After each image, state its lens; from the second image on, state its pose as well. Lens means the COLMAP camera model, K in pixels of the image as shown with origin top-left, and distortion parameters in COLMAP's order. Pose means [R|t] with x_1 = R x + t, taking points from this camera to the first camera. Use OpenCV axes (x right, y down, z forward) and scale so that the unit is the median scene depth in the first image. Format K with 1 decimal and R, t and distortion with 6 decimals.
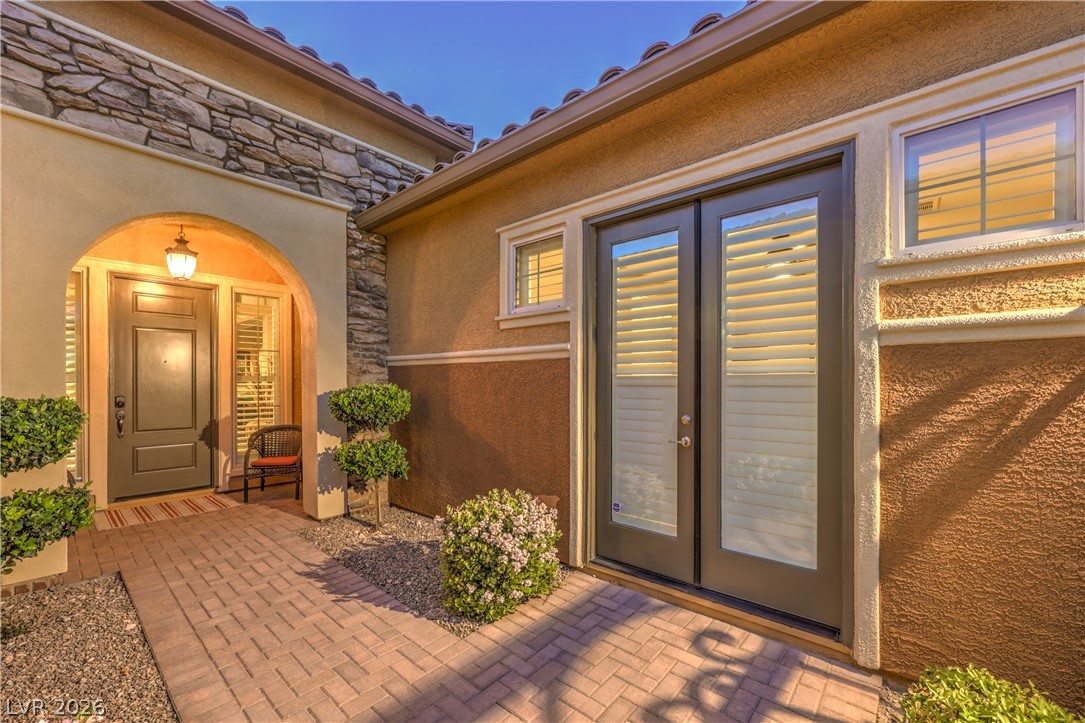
lens RADIAL K [[444.8, 0, 529.7], [0, 444.8, 385.6], [0, 0, 1]] dist [-0.004066, 0.001135]
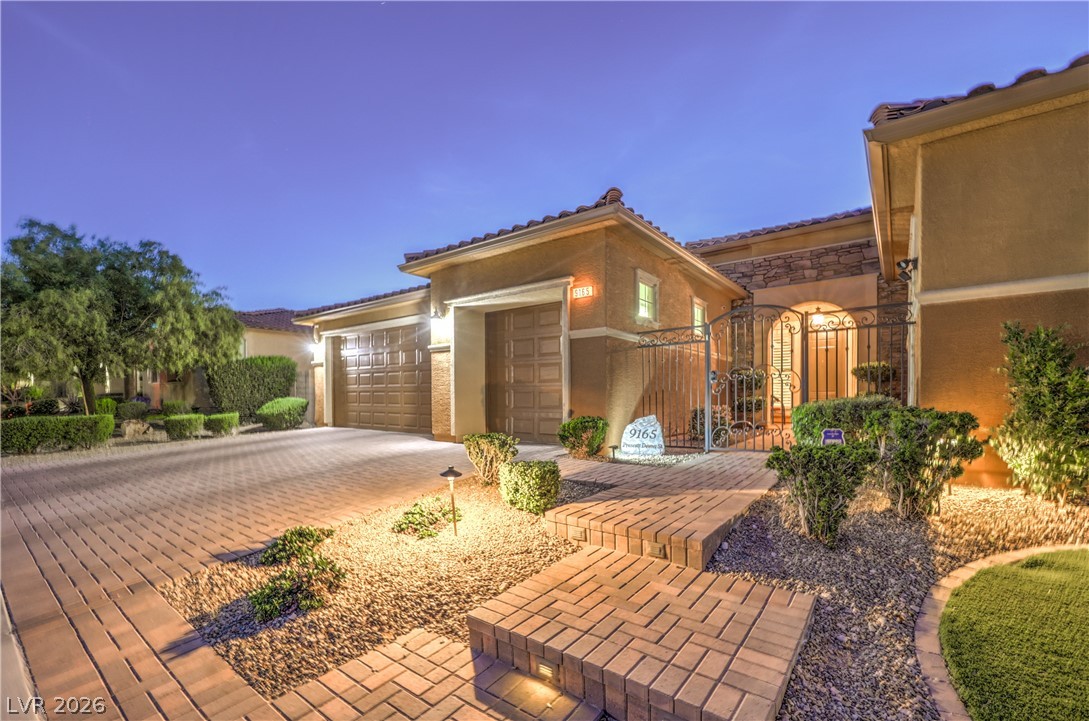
lens RADIAL K [[464.3, 0, 544.5], [0, 464.3, 397.4], [0, 0, 1]] dist [0.000744, 0.000058]
pose [[0.074548, -0.001250, -0.997217, 1.826204], [-0.005351, 0.999984, -0.001654, 0.181897], [0.997203, 0.005459, 0.074540, -0.723086]]
